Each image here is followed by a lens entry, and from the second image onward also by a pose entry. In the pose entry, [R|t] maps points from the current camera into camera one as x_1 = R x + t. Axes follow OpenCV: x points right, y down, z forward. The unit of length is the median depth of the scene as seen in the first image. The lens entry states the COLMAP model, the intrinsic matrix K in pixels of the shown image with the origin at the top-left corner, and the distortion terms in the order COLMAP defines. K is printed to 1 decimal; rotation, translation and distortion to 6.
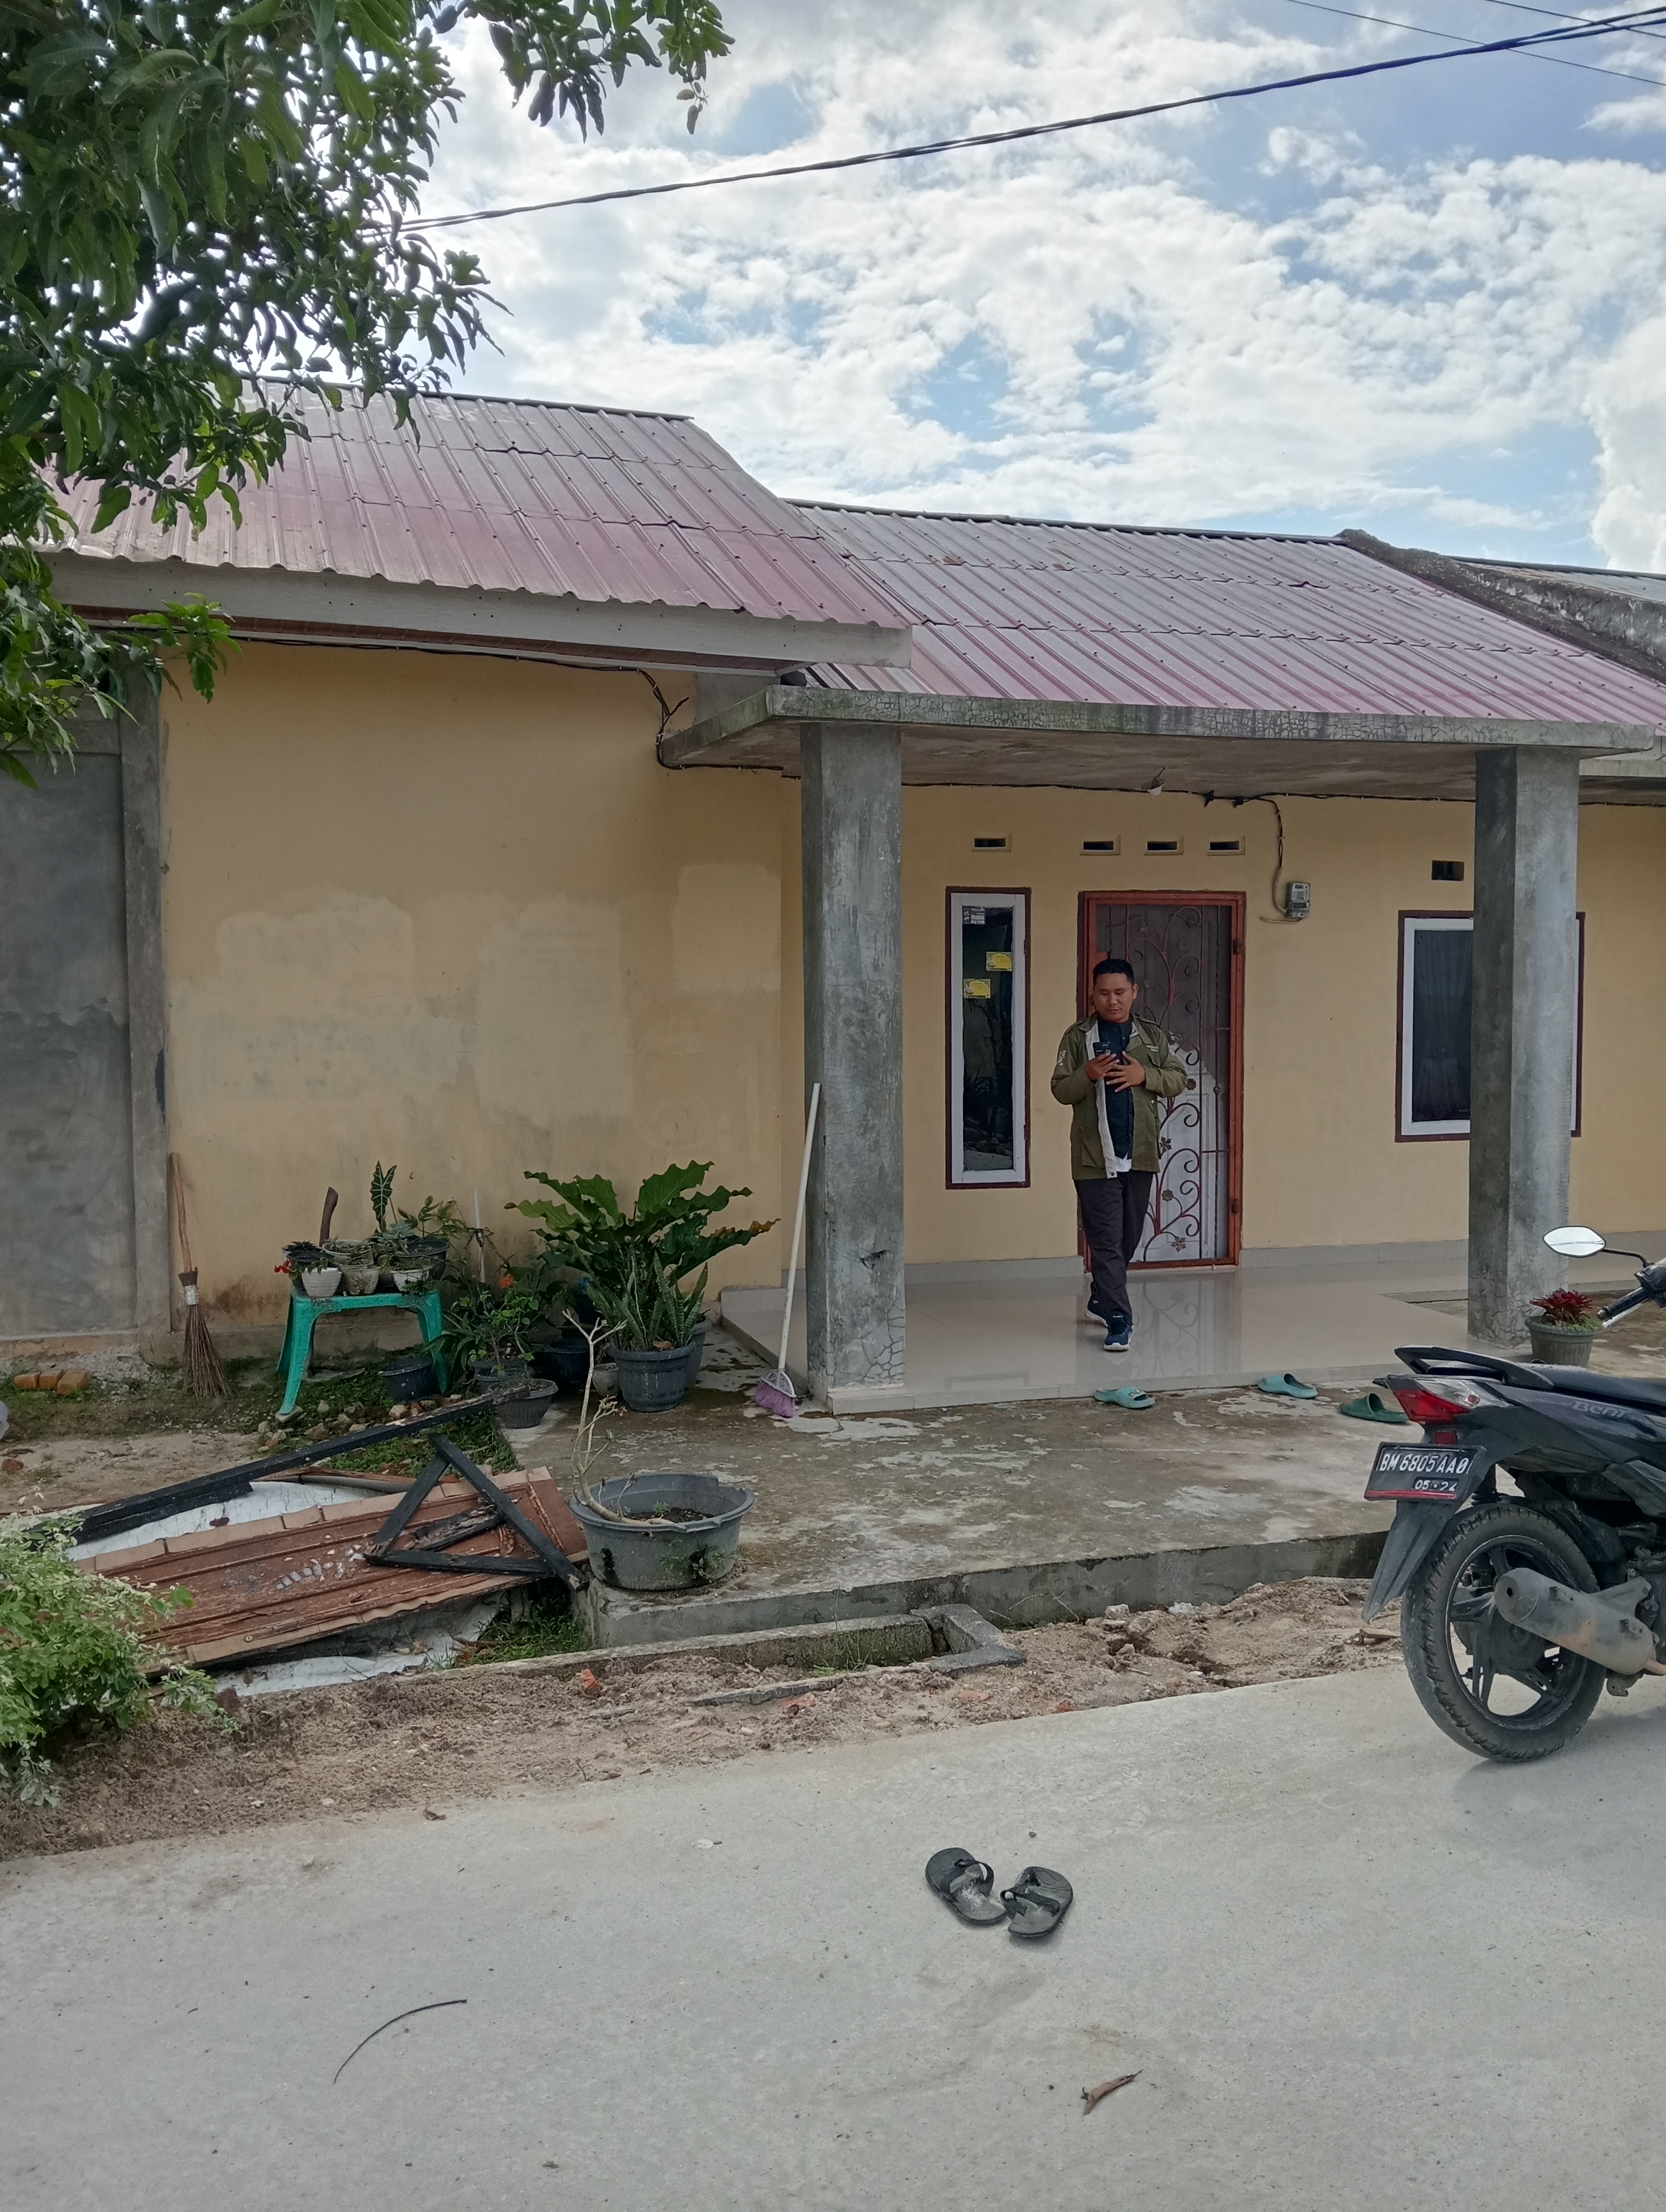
lens RADIAL K [[1649.6, 0, 833.0], [0, 1649.6, 1106.0], [0, 0, 1]] dist [0.106876, -0.094478]
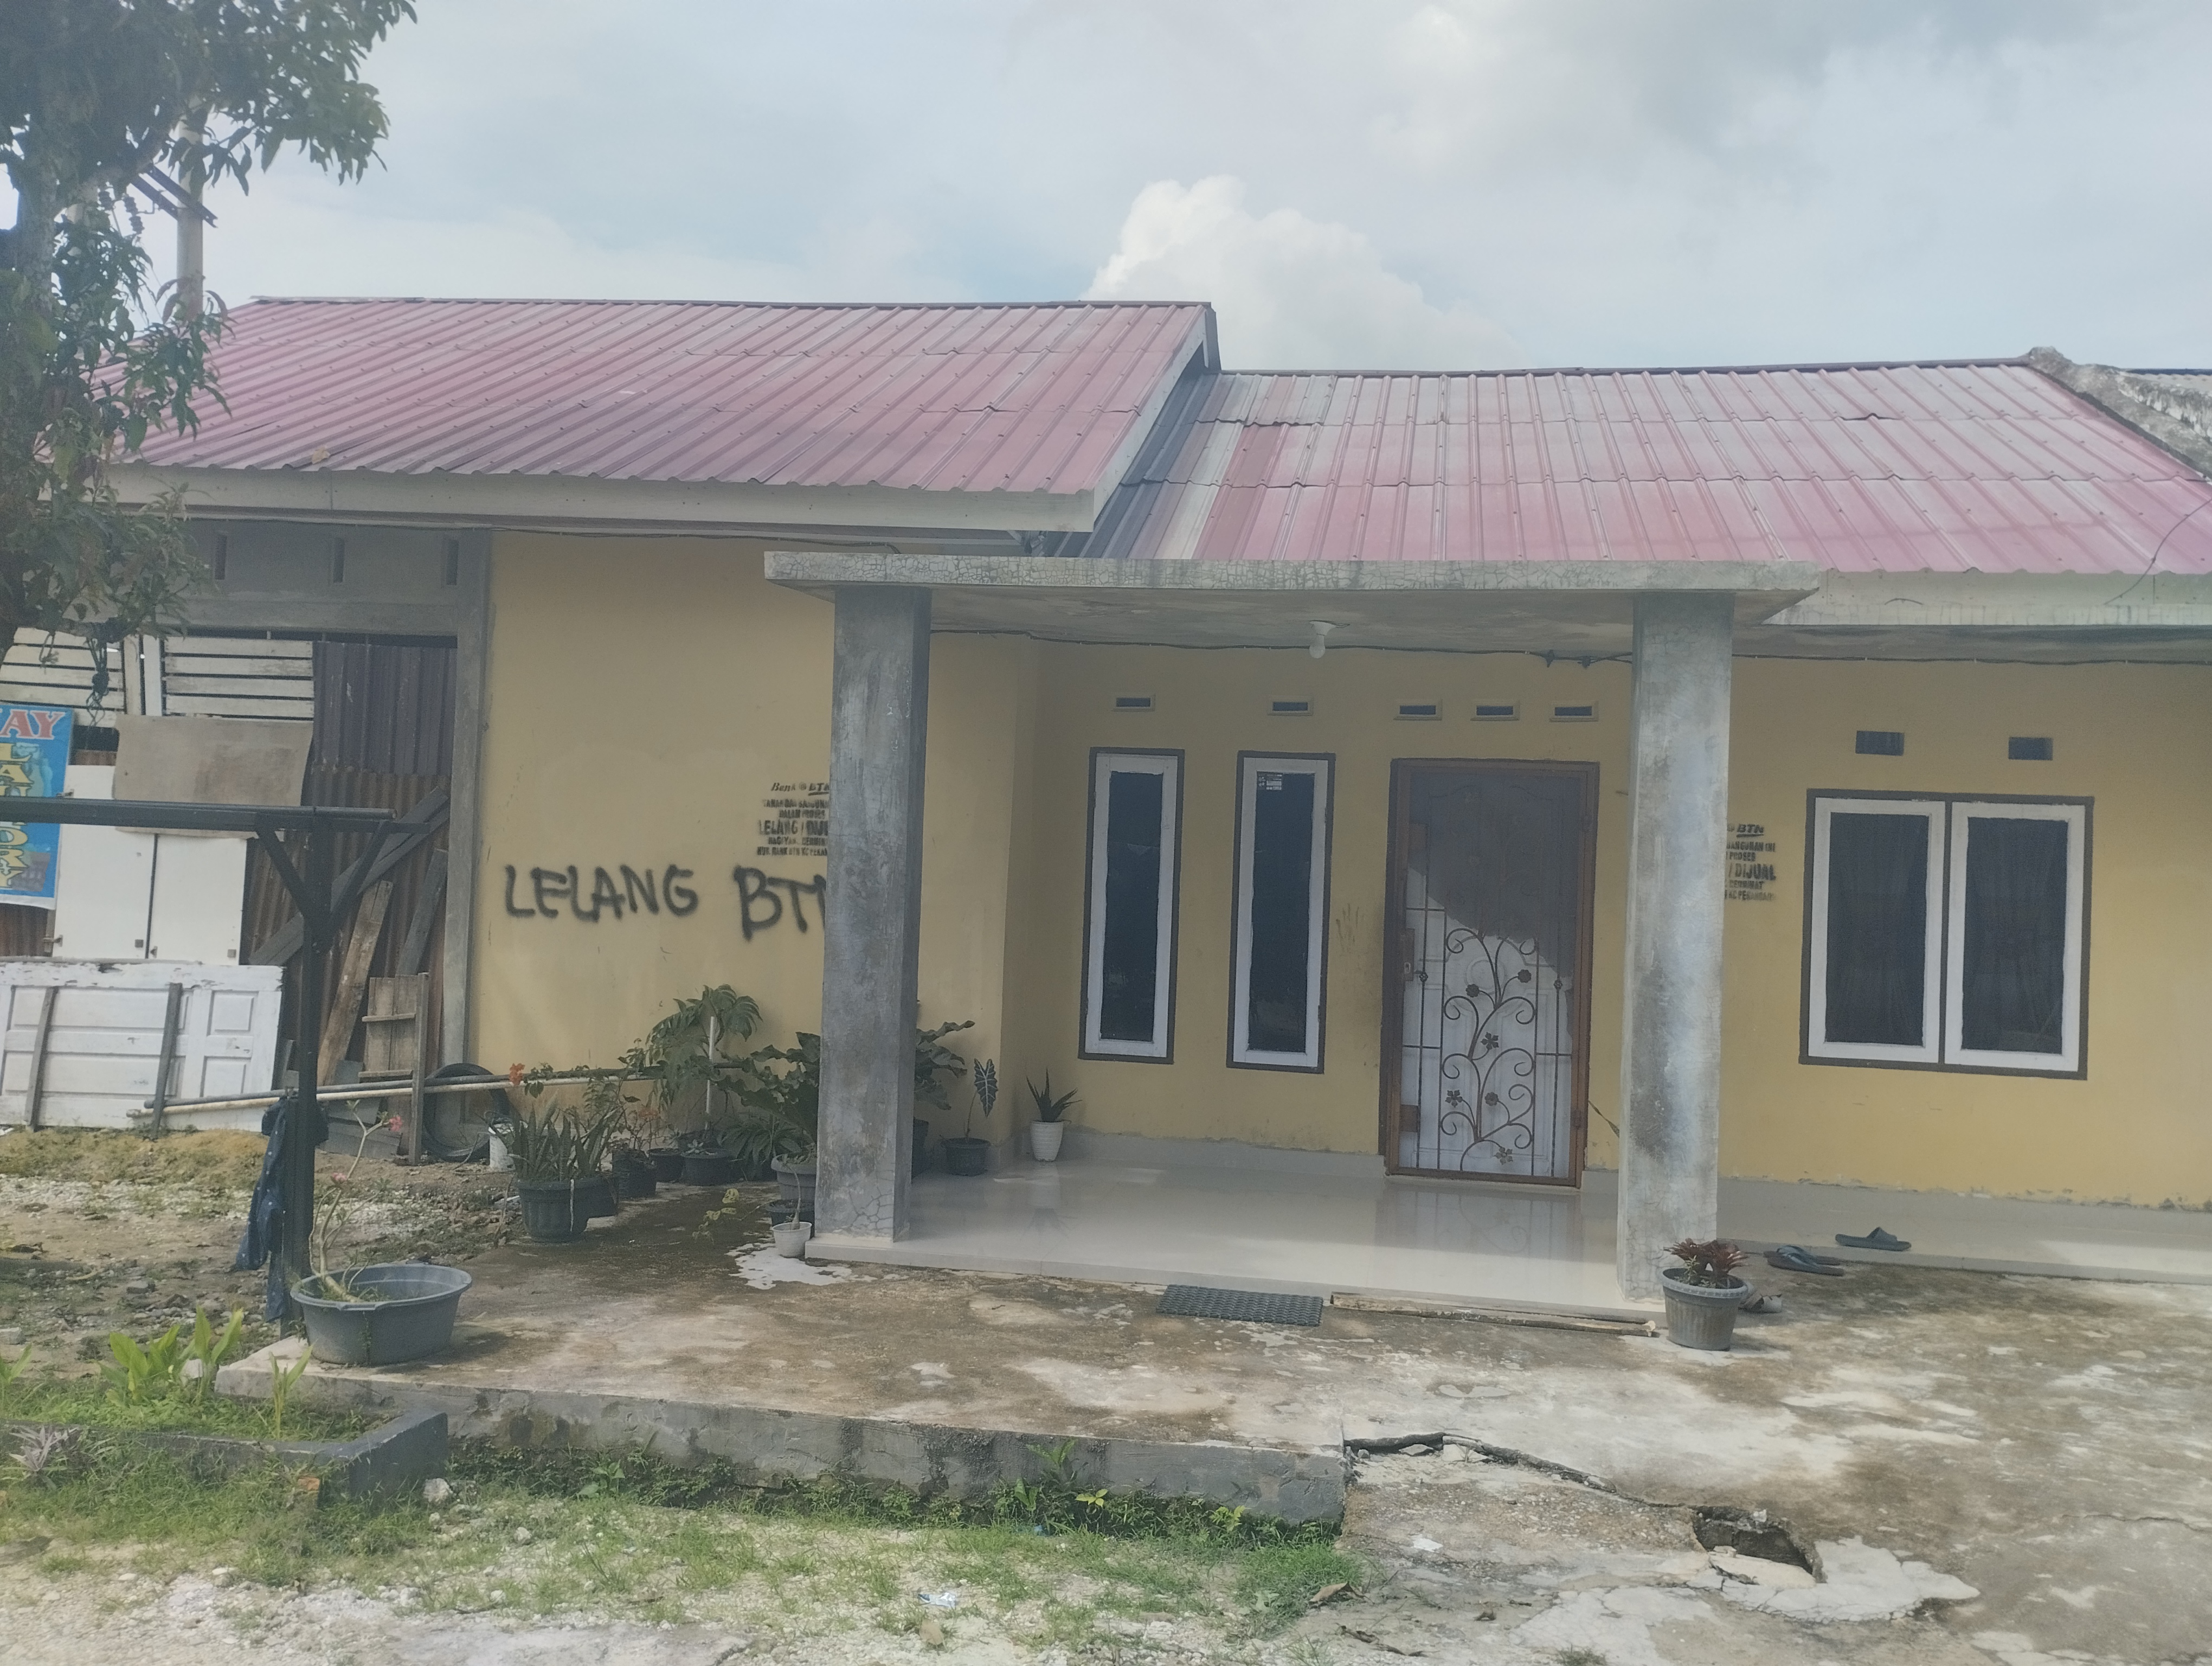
lens RADIAL K [[1688.8, 0, 1106.0], [0, 1688.8, 833.0], [0, 0, 1]] dist [0.061113, 0.002502]
pose [[0.908658, 0.029506, -0.416498, 0.459353], [-0.068649, 0.994483, -0.079318, -0.002006], [0.411860, 0.100665, 0.905670, 0.090817]]
